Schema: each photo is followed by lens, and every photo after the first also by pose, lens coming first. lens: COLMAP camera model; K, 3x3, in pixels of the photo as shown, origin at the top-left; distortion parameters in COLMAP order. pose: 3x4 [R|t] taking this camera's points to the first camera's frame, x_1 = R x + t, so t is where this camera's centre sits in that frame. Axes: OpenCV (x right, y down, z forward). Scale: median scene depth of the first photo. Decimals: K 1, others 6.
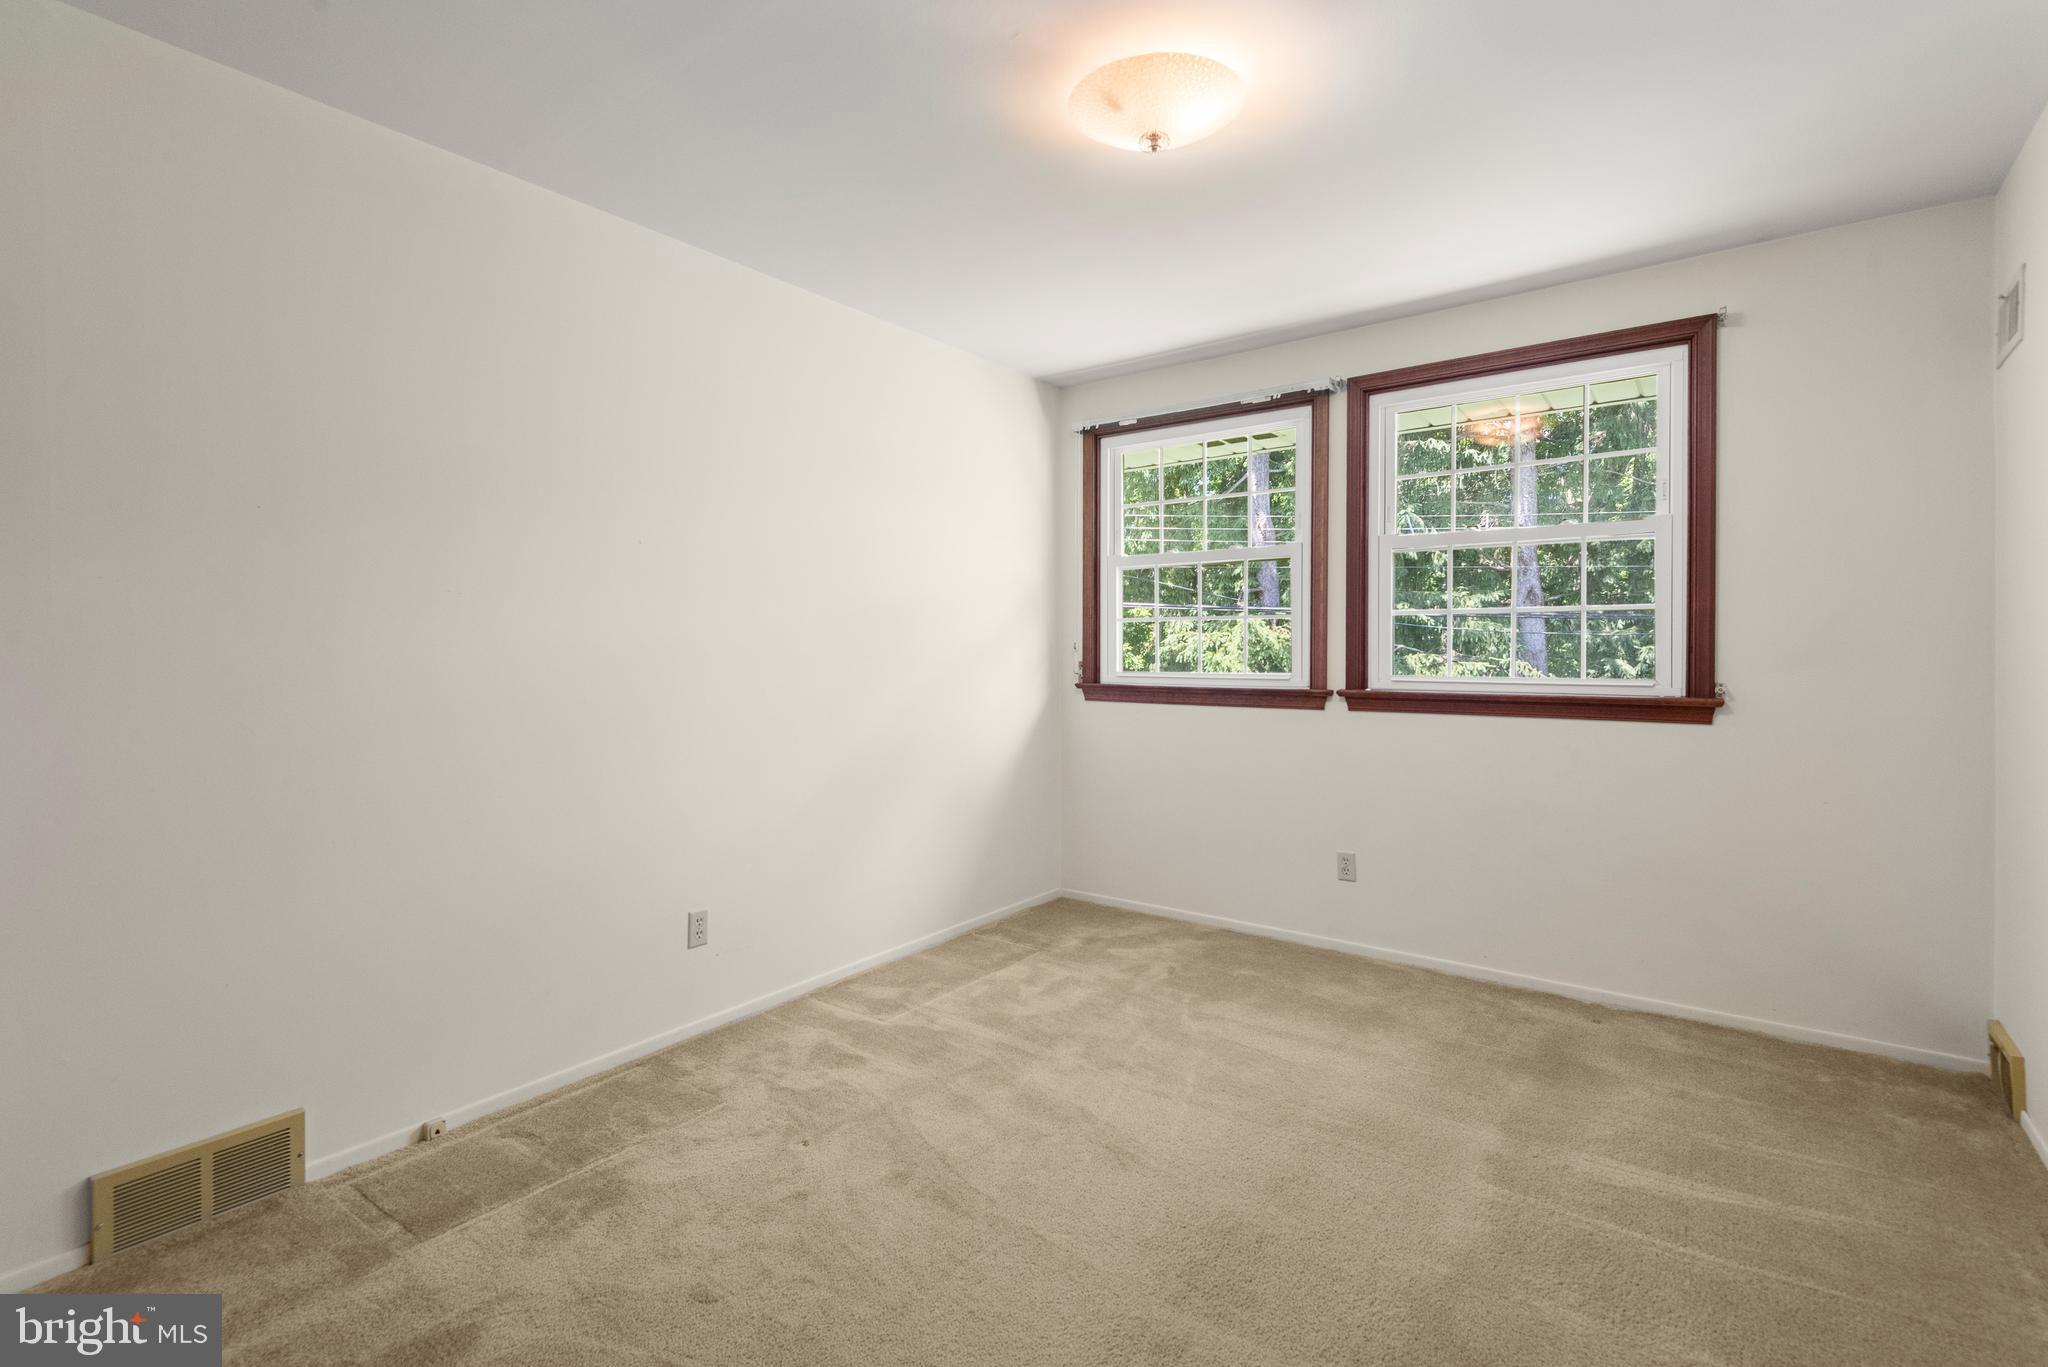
lens RADIAL K [[939.0, 0, 1040.4], [0, 939.0, 655.3], [0, 0, 1]] dist [0.021628, -0.007004]
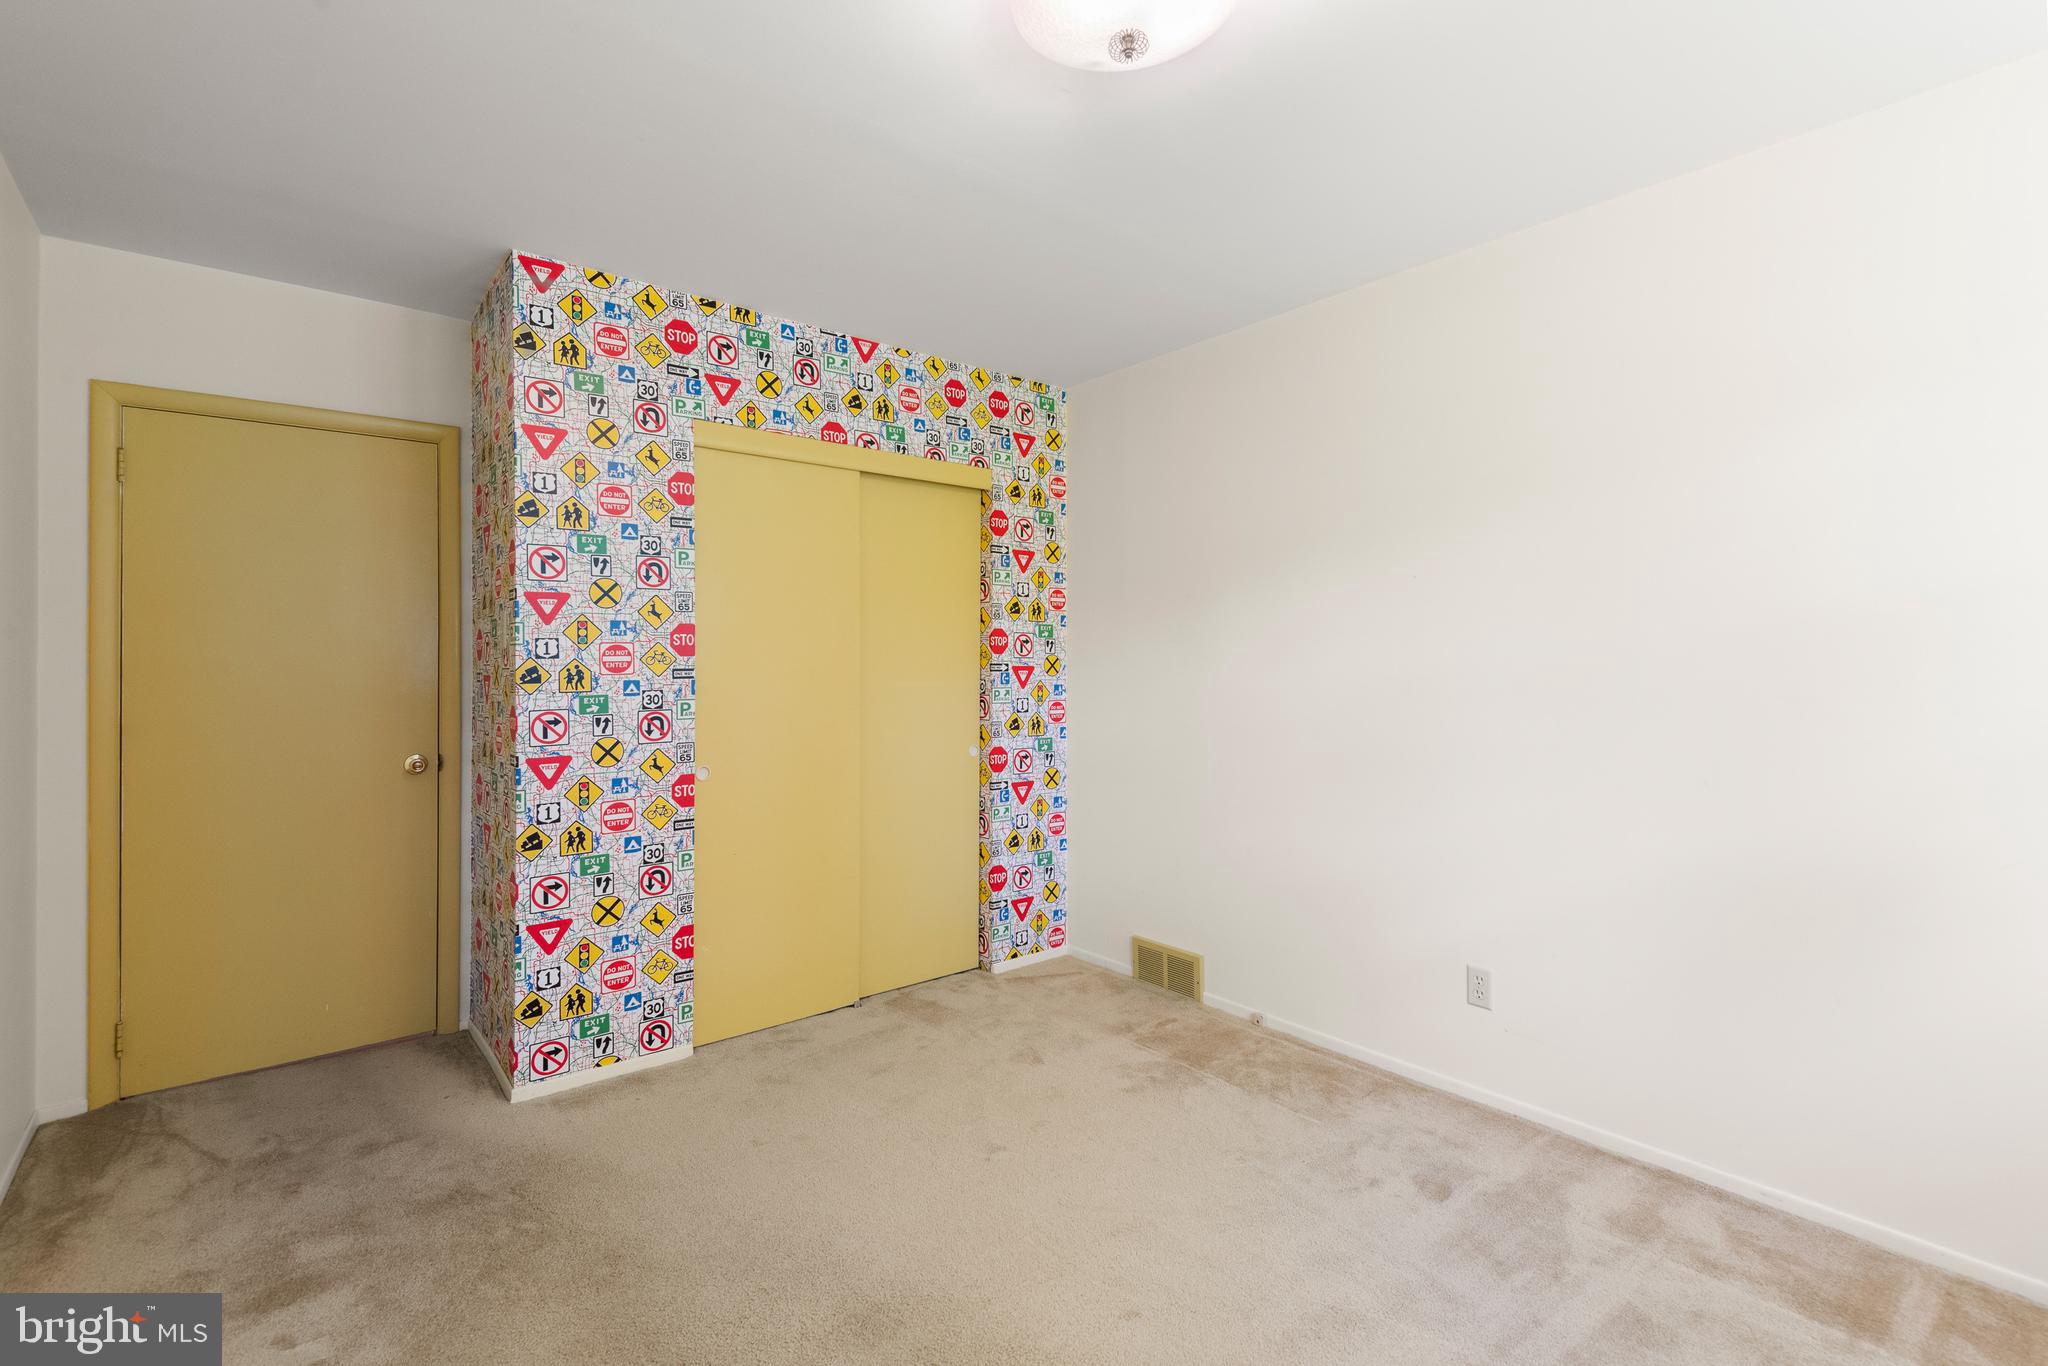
lens RADIAL K [[939.0, 0, 1021.0], [0, 939.0, 674.6], [0, 0, 1]] dist [0.021628, -0.007004]
pose [[-0.268922, 0.008651, -0.963123, 0.672933], [-0.000533, 0.999958, 0.009130, -0.019571], [0.963162, 0.002969, -0.268906, 0.877410]]
